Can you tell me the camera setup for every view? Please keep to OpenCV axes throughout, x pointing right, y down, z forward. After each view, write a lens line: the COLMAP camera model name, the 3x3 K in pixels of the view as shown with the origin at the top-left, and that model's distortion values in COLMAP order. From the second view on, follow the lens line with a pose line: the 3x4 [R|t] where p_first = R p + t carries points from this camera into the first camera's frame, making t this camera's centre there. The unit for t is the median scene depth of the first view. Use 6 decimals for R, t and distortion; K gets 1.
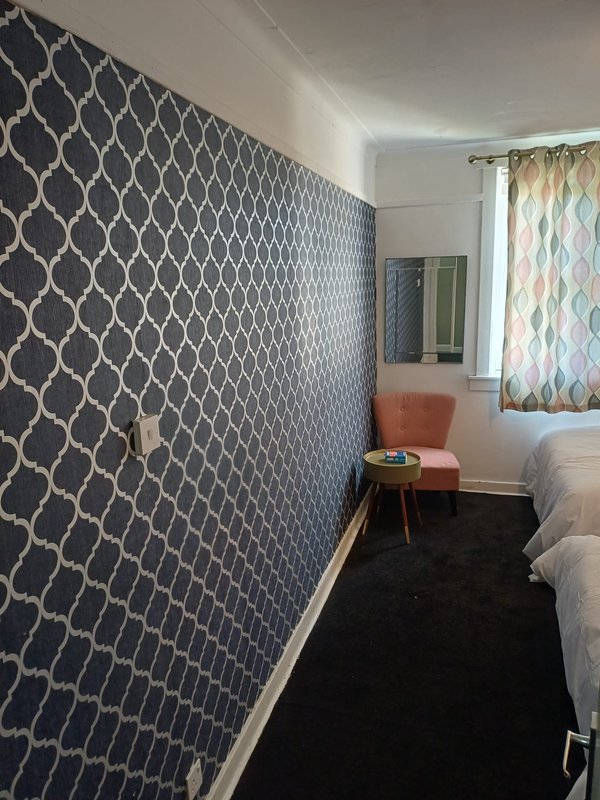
lens RADIAL K [[598.6, 0, 302.6], [0, 598.6, 402.6], [0, 0, 1]] dist [0.062861, -0.055205]
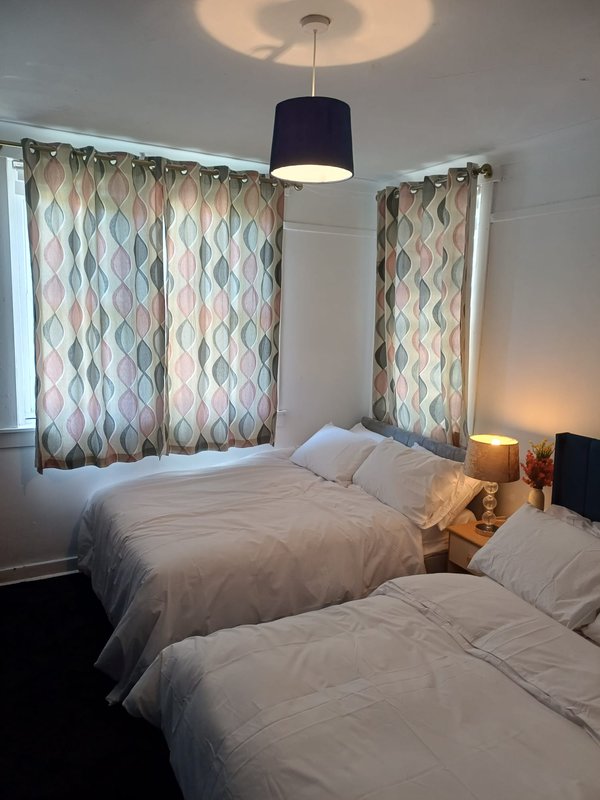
lens RADIAL K [[598.6, 0, 306.6], [0, 598.6, 396.6], [0, 0, 1]] dist [0.062861, -0.055205]
pose [[0.703599, -0.050163, 0.708825, 0.027541], [0.089728, 0.995793, -0.018596, -0.038920], [-0.704910, 0.076686, 0.705139, 0.216001]]
